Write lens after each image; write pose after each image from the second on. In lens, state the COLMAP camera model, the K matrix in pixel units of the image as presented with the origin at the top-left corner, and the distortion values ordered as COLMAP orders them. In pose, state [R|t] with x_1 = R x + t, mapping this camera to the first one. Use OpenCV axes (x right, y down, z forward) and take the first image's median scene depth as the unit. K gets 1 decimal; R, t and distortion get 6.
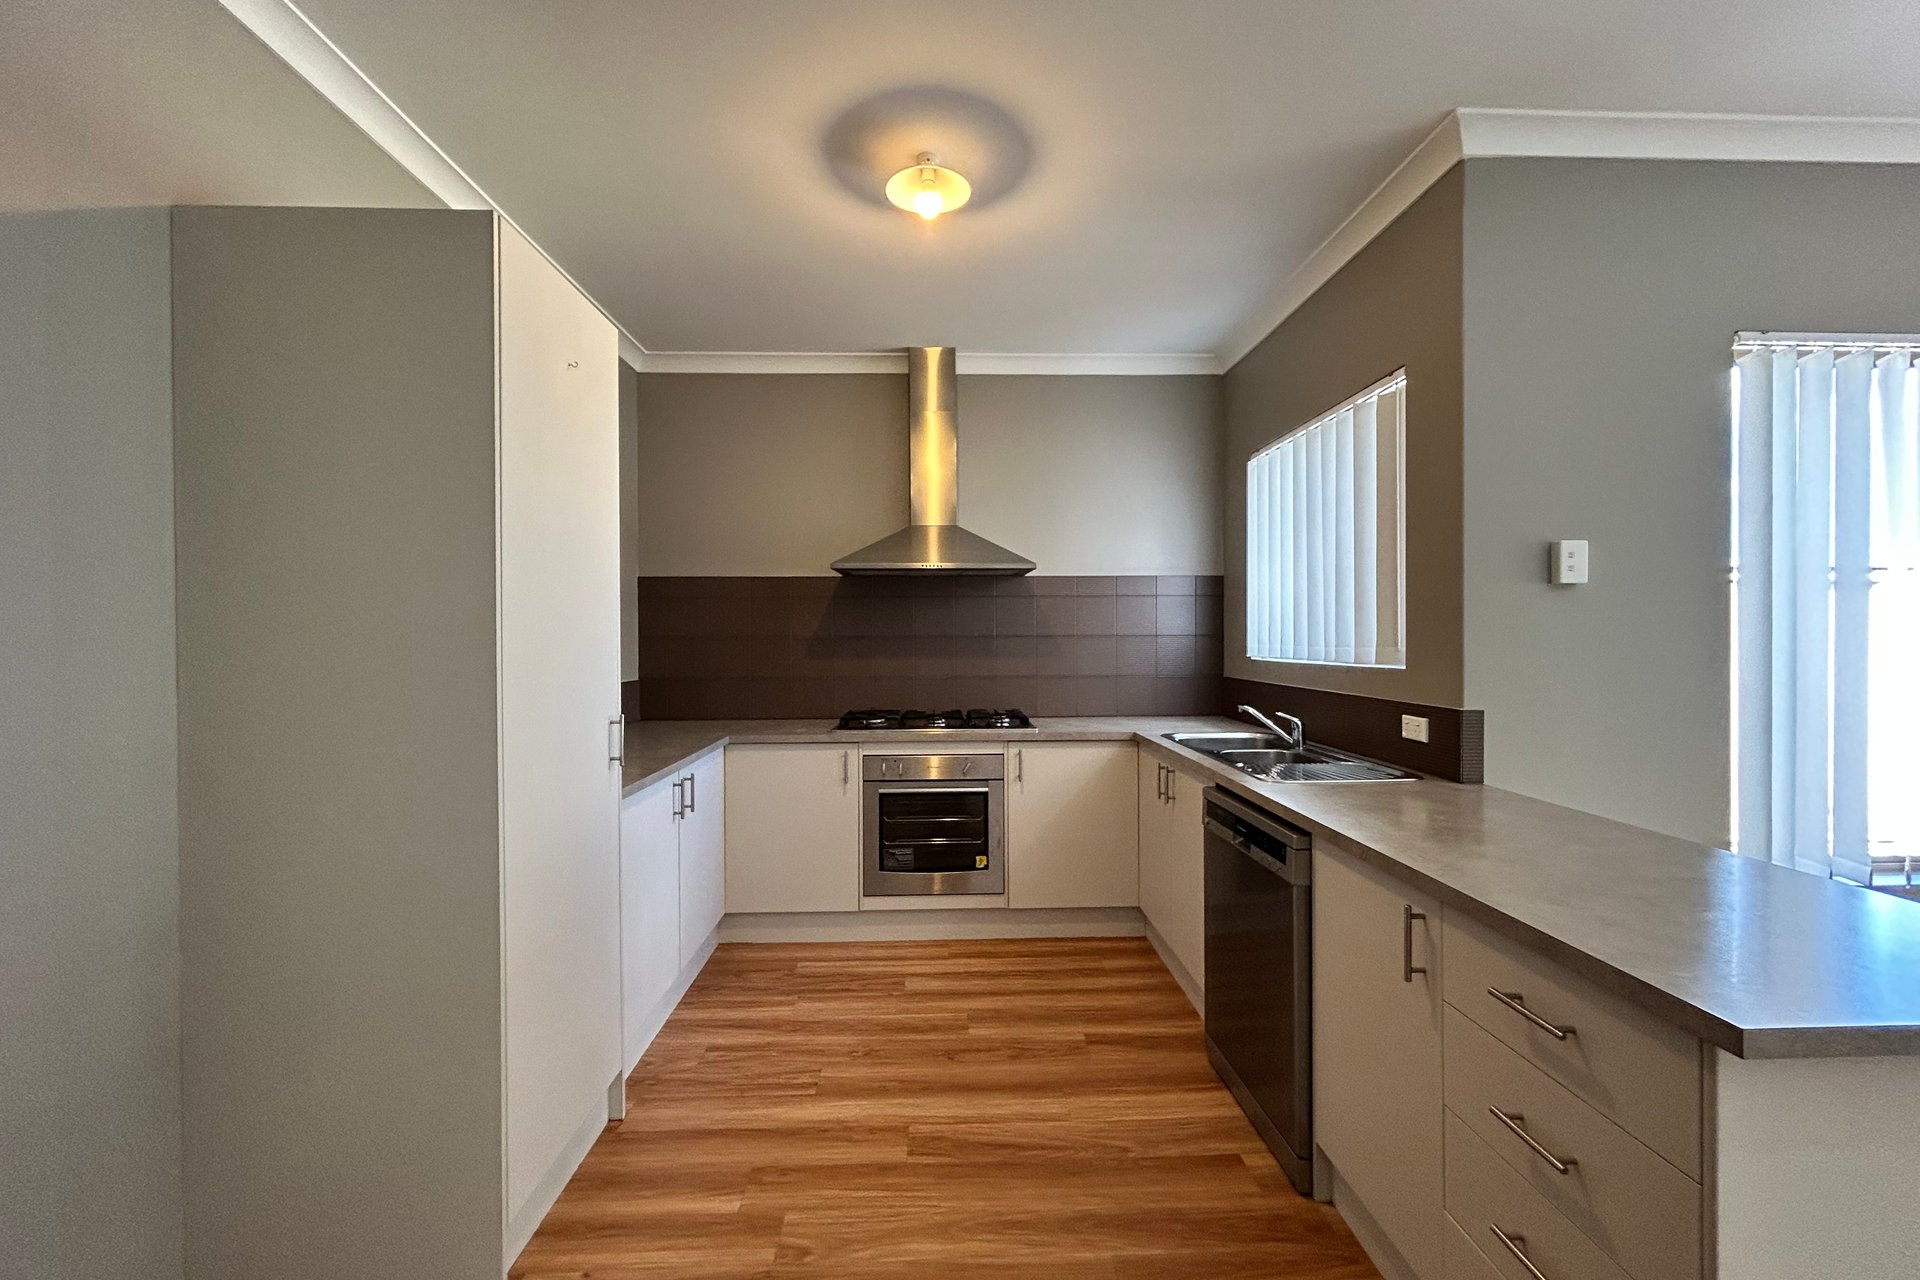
lens RADIAL K [[779.8, 0, 958.9], [0, 779.8, 638.5], [0, 0, 1]] dist [-0.006578, 0.001342]
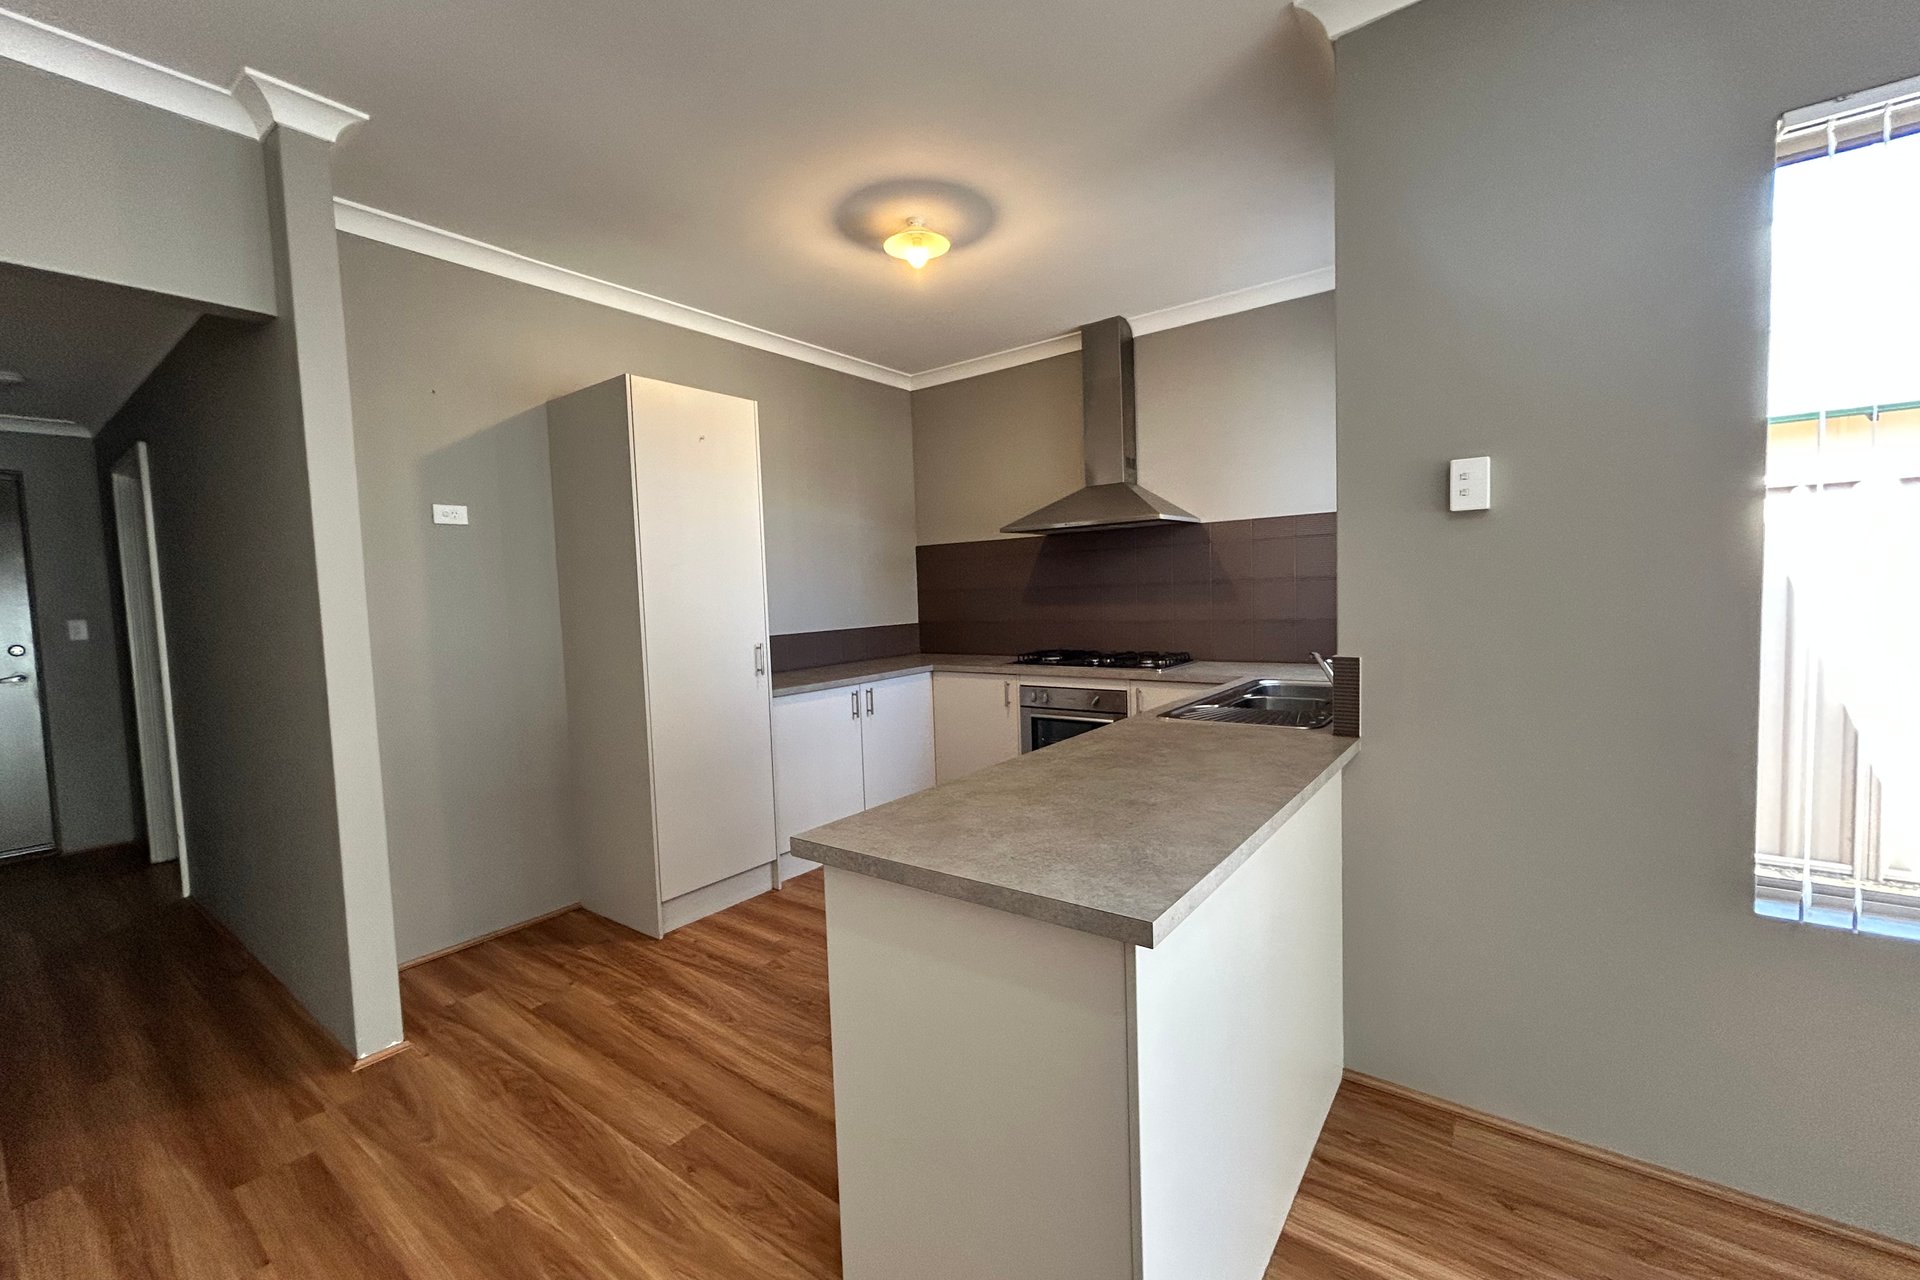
lens RADIAL K [[779.8, 0, 960.9], [0, 779.8, 635.9], [0, 0, 1]] dist [-0.006578, 0.001342]
pose [[0.777506, 0.014359, -0.628711, 0.574032], [0.028019, 0.997956, 0.057442, 0.000333], [0.628251, -0.062277, 0.775514, -0.000313]]
